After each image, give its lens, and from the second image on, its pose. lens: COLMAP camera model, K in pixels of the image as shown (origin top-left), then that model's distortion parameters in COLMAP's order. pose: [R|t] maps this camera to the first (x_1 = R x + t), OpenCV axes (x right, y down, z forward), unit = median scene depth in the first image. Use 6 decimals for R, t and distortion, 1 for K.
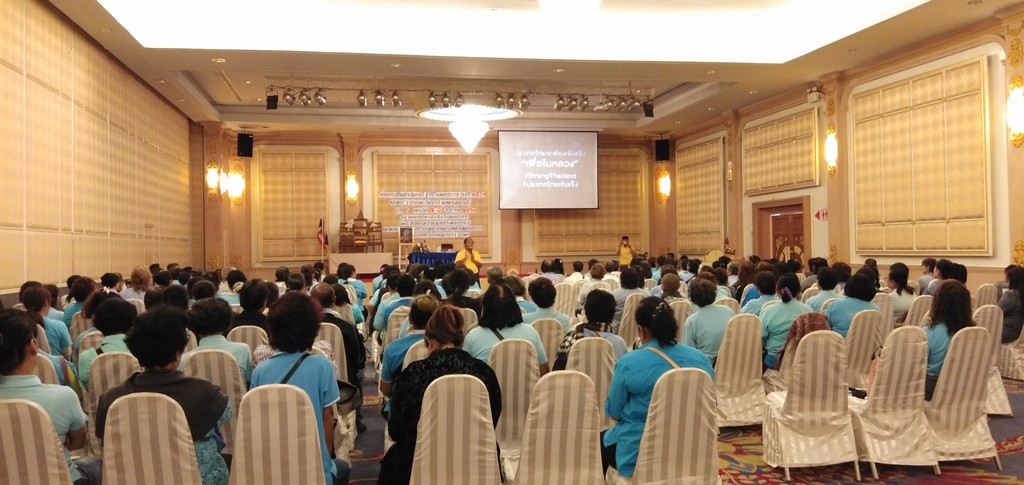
lens RADIAL K [[816.6, 0, 512.0], [0, 816.6, 242.5], [0, 0, 1]] dist [0.163117, -0.308347]
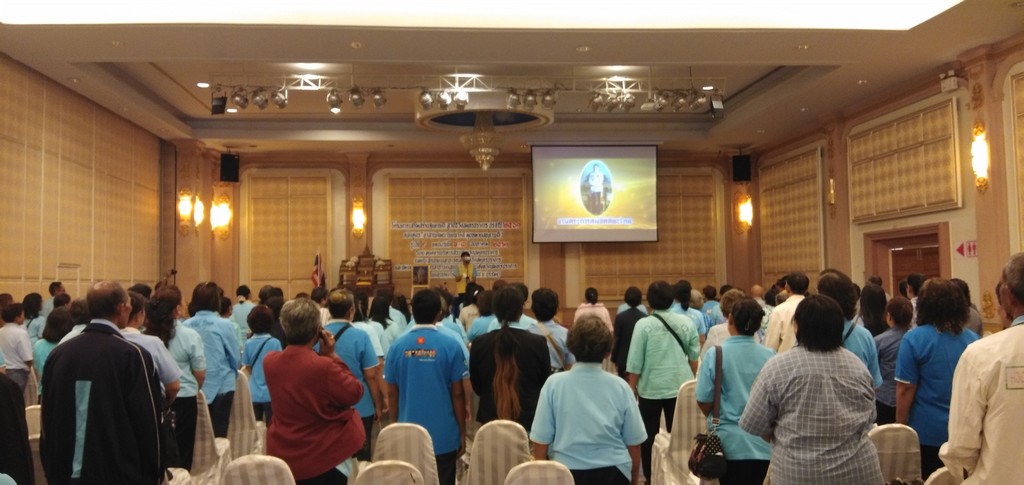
lens RADIAL K [[816.6, 0, 512.0], [0, 816.6, 242.5], [0, 0, 1]] dist [0.163117, -0.308347]
pose [[0.994389, -0.003821, -0.105712, 0.050678], [-0.000762, 0.999062, -0.043285, -0.006234], [0.105778, 0.043123, 0.993454, 0.203809]]
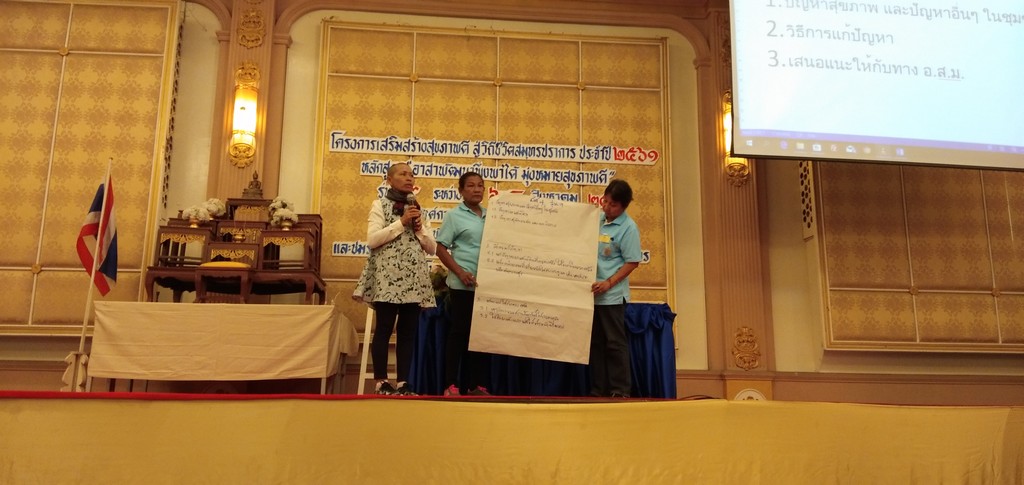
lens RADIAL K [[816.6, 0, 512.0], [0, 816.6, 242.5], [0, 0, 1]] dist [0.163117, -0.308347]
pose [[0.995343, 0.005680, -0.096233, -0.063754], [-0.025020, 0.979275, -0.200983, 0.046453], [0.093097, 0.202454, 0.974856, 0.749686]]
